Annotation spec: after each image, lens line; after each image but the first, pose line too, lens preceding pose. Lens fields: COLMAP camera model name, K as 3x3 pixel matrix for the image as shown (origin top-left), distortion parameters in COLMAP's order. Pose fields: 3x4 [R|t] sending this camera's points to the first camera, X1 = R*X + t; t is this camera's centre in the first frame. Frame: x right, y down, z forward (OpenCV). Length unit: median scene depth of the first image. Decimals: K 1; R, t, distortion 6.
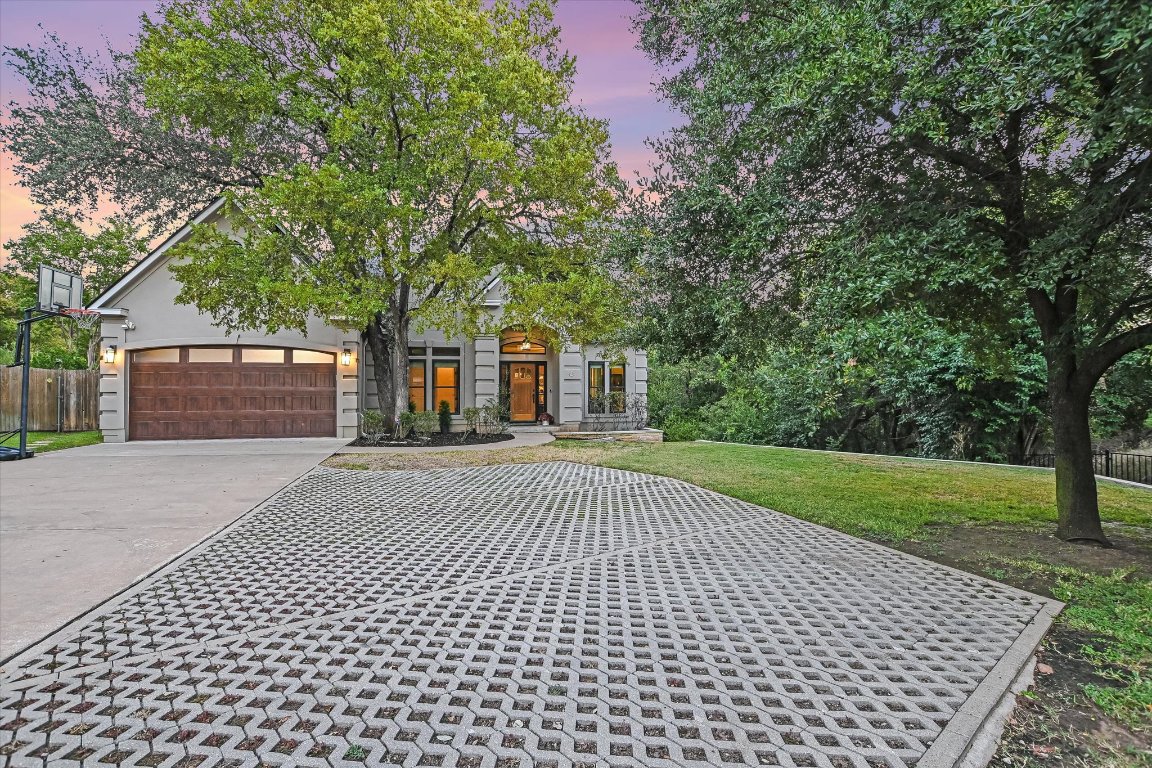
lens RADIAL K [[563.5, 0, 570.6], [0, 563.5, 387.1], [0, 0, 1]] dist [-0.022313, 0.001446]
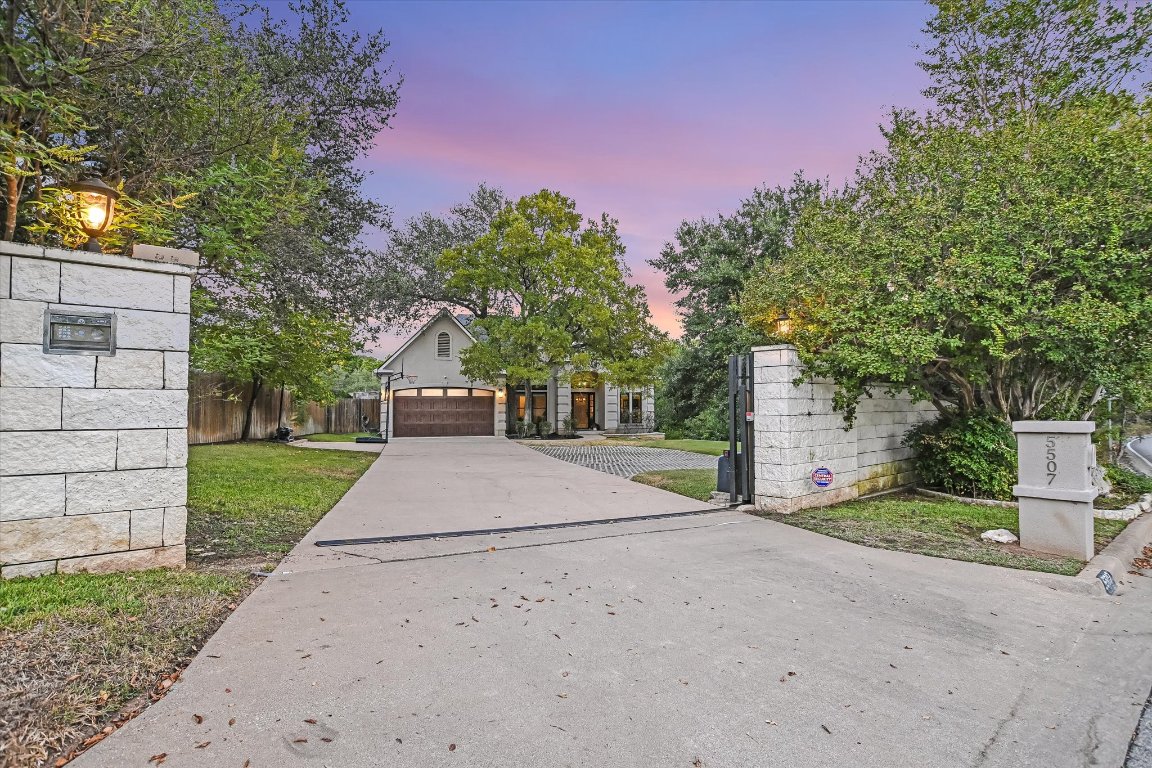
lens RADIAL K [[563.5, 0, 570.6], [0, 563.5, 387.1], [0, 0, 1]] dist [-0.022313, 0.001446]
pose [[0.999509, 0.001412, 0.031292, -0.184342], [-0.000689, 0.999733, -0.023103, -0.024890], [-0.031316, 0.023070, 0.999243, -0.739592]]
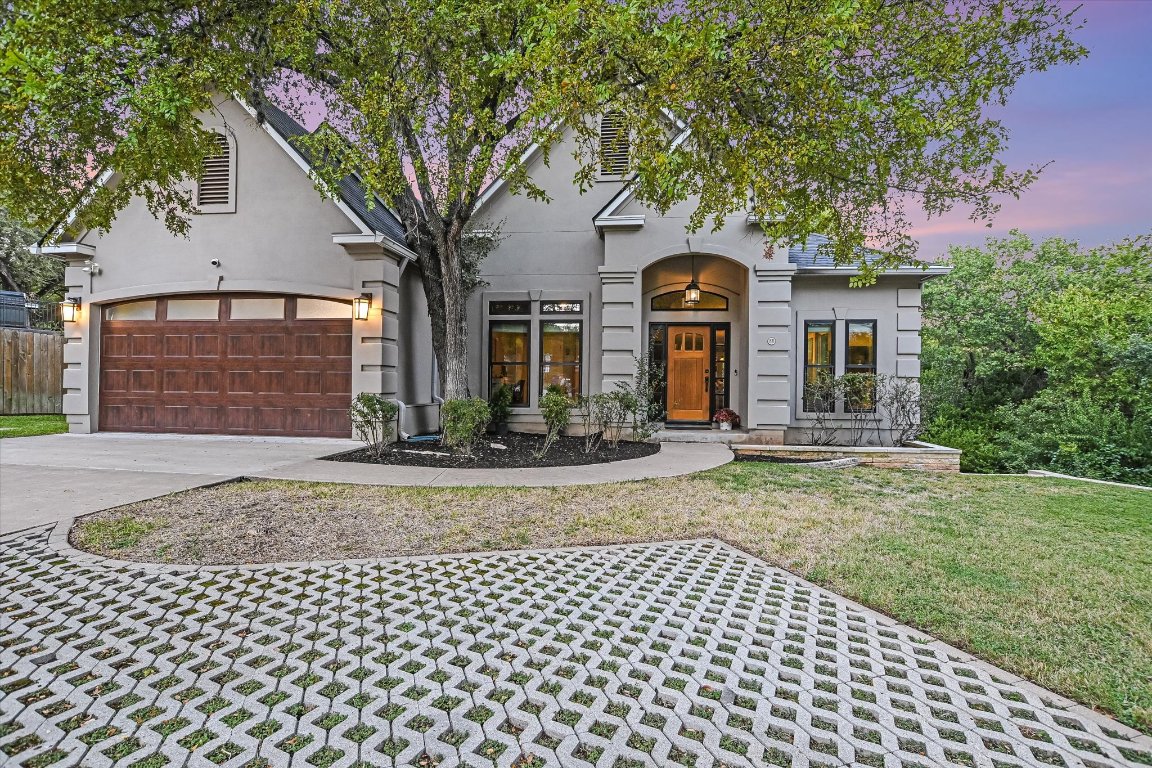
lens RADIAL K [[563.5, 0, 570.6], [0, 563.5, 387.1], [0, 0, 1]] dist [-0.022313, 0.001446]
pose [[0.930924, 0.013617, -0.364958, 0.021236], [-0.010148, 0.999883, 0.011423, 0.019367], [0.365071, -0.006930, 0.930954, 0.426020]]
